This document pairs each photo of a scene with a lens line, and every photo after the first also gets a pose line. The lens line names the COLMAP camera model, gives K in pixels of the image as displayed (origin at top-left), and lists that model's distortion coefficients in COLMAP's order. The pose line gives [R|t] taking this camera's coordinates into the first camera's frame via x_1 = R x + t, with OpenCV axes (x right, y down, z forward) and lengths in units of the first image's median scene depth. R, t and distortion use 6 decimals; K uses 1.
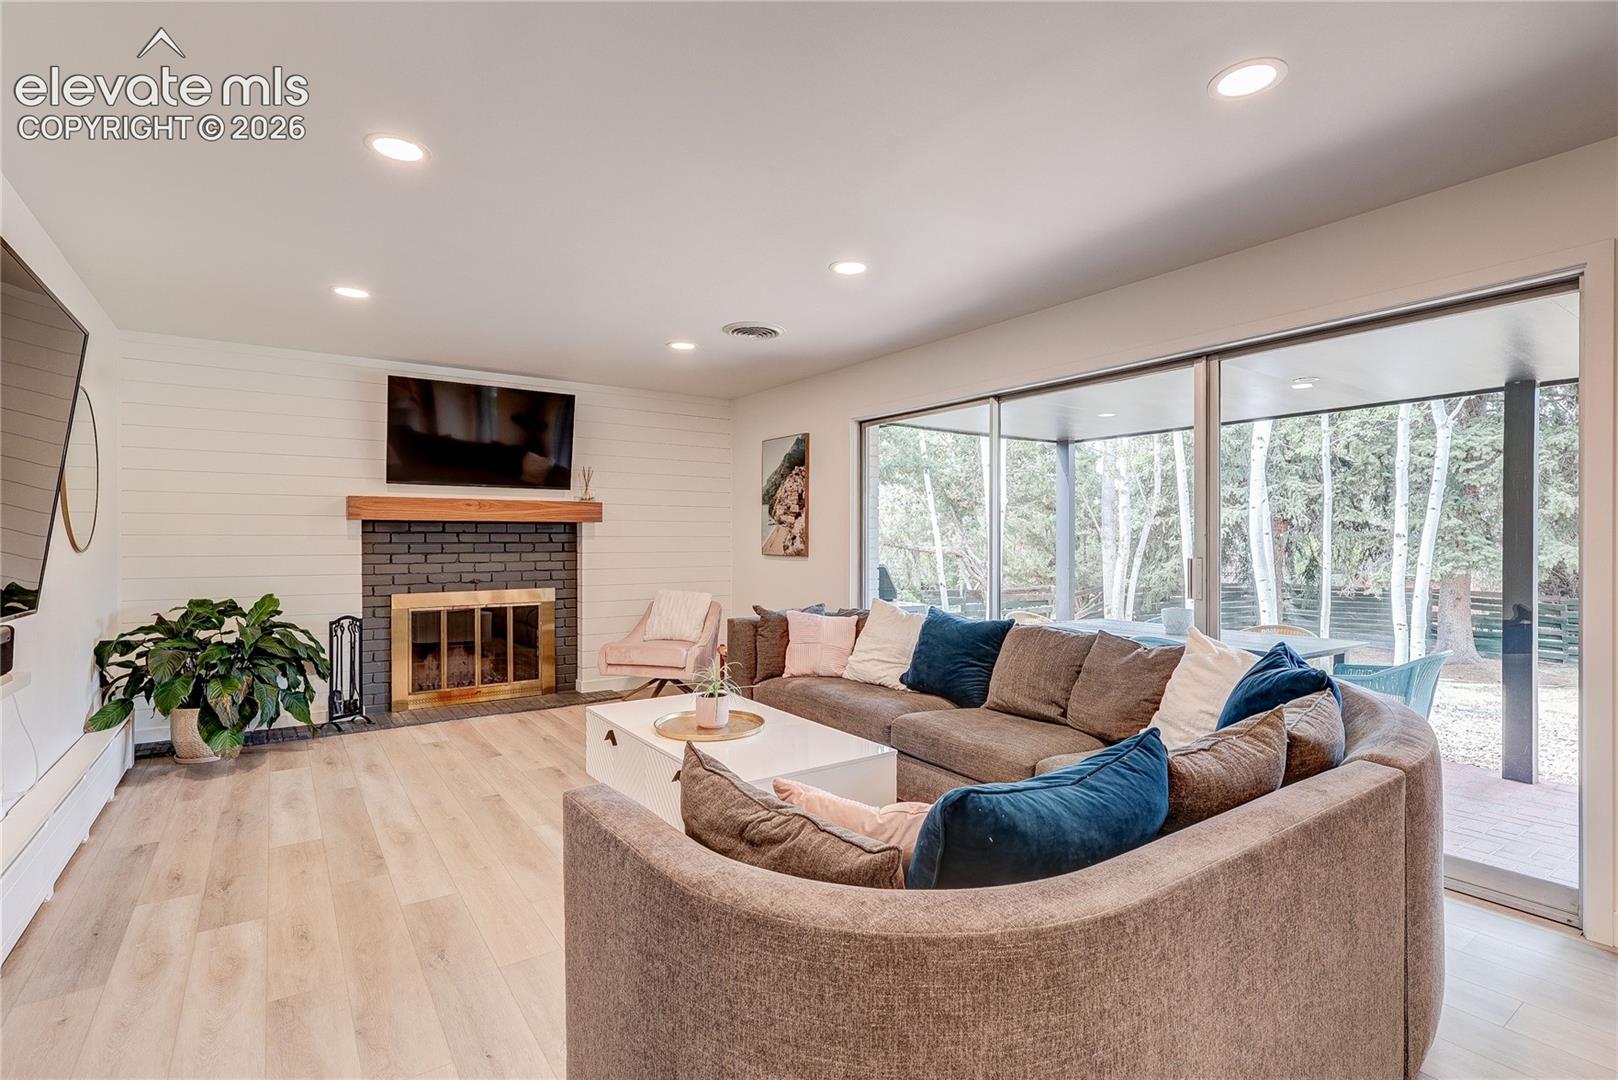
lens RADIAL K [[769.6, 0, 812.1], [0, 769.6, 545.2], [0, 0, 1]] dist [-0.001576, -0.000885]
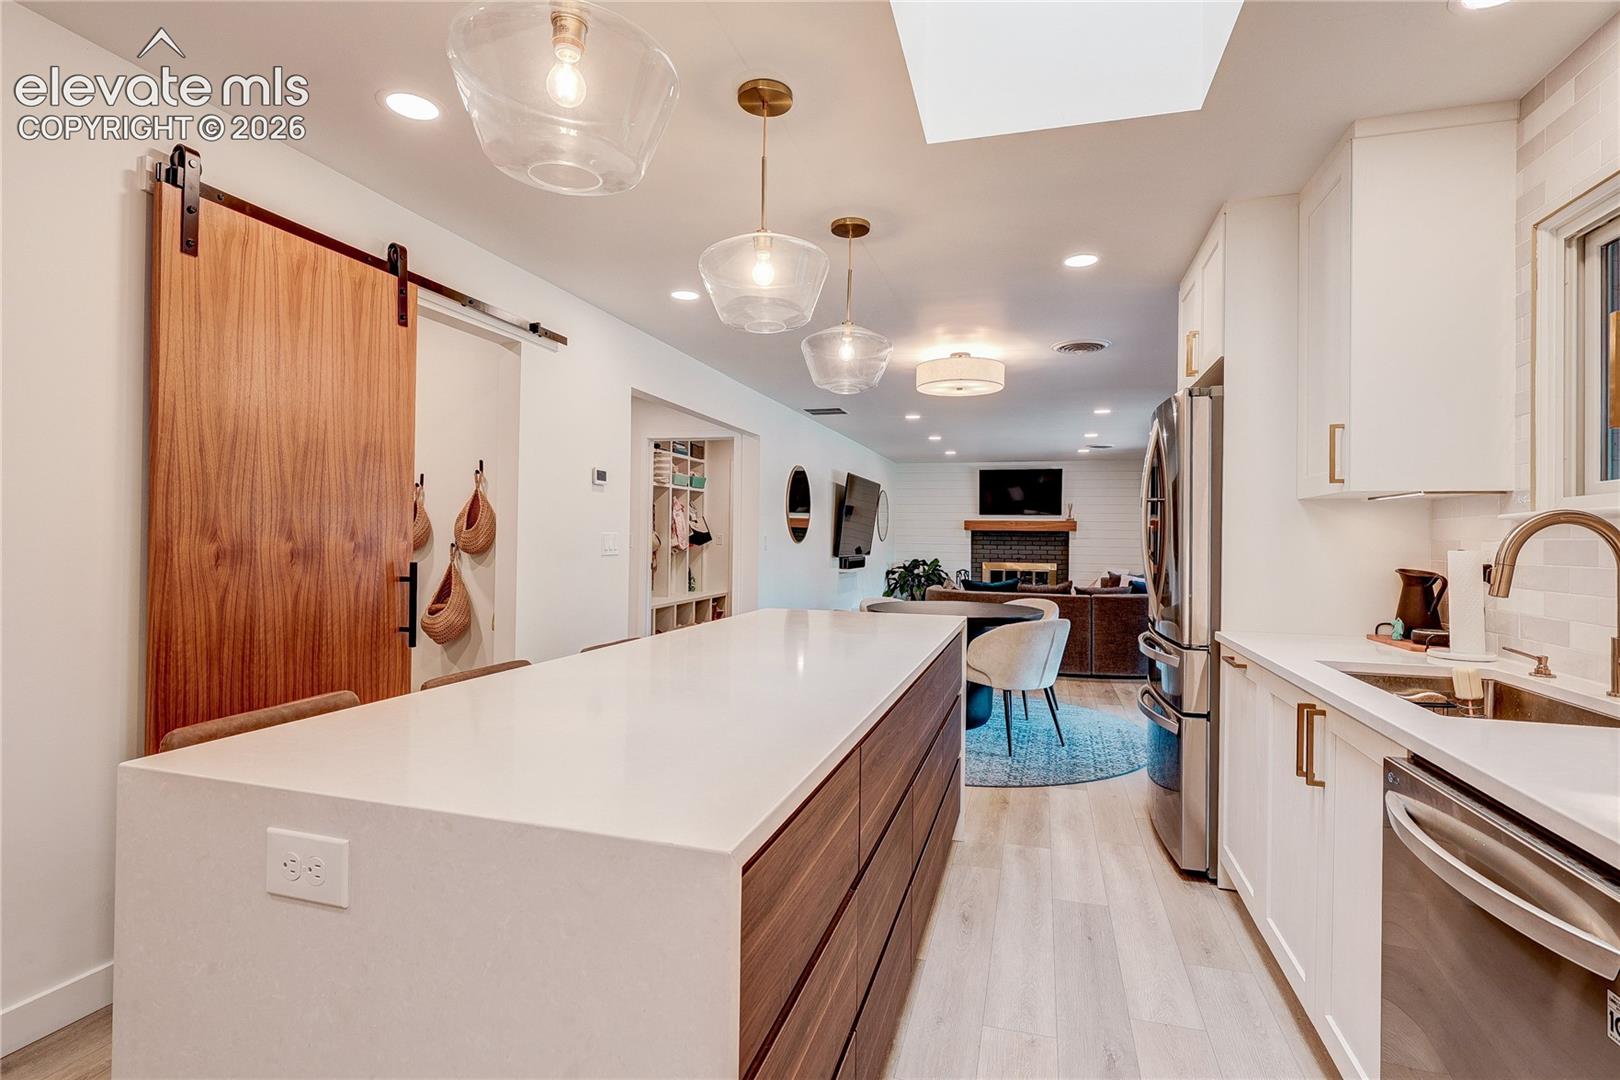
lens RADIAL K [[770.5, 0, 811.3], [0, 770.5, 533.9], [0, 0, 1]] dist [-0.001576, -0.000885]
pose [[0.623857, 0.006972, -0.781507, 1.005615], [-0.019892, 0.999778, -0.006960, 0.005088], [0.781285, 0.019888, 0.623857, -0.907860]]
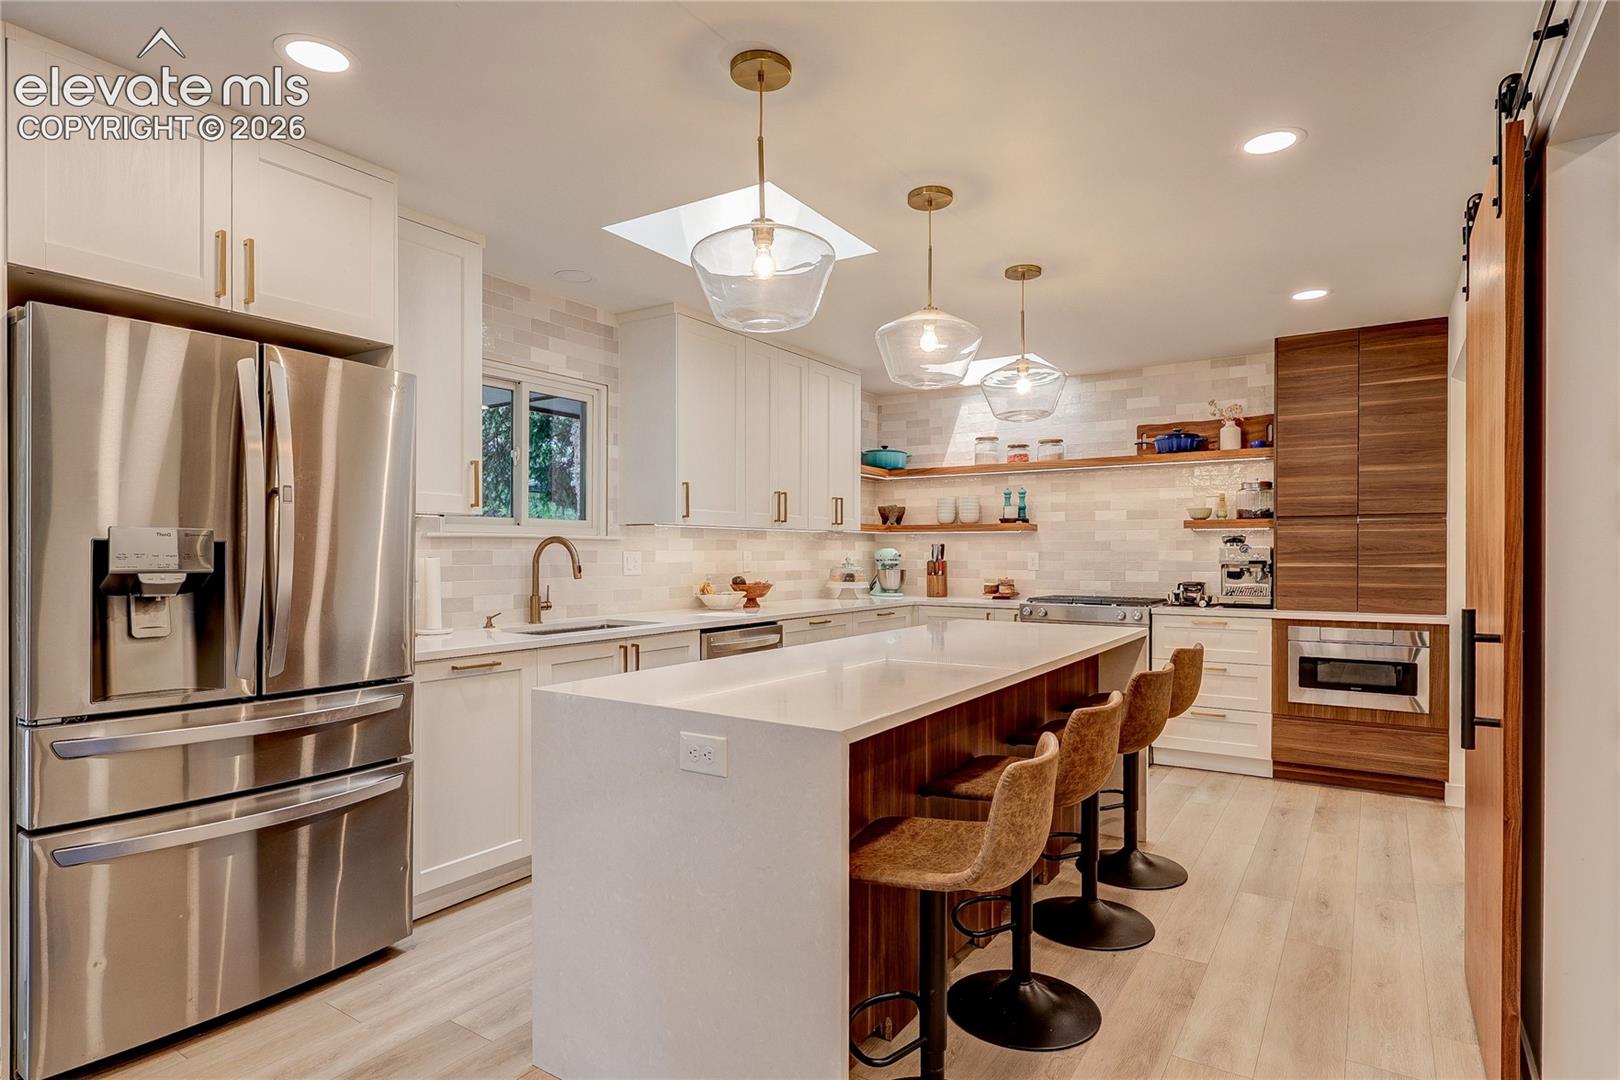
lens RADIAL K [[859.0, 0, 810.3], [0, 859.0, 560.1], [0, 0, 1]] dist [0.001824, -0.001581]
pose [[-0.368302, -0.007583, 0.929675, 0.171465], [0.005280, 0.999934, 0.010248, 0.001072], [-0.929691, 0.008683, -0.368238, -0.392997]]
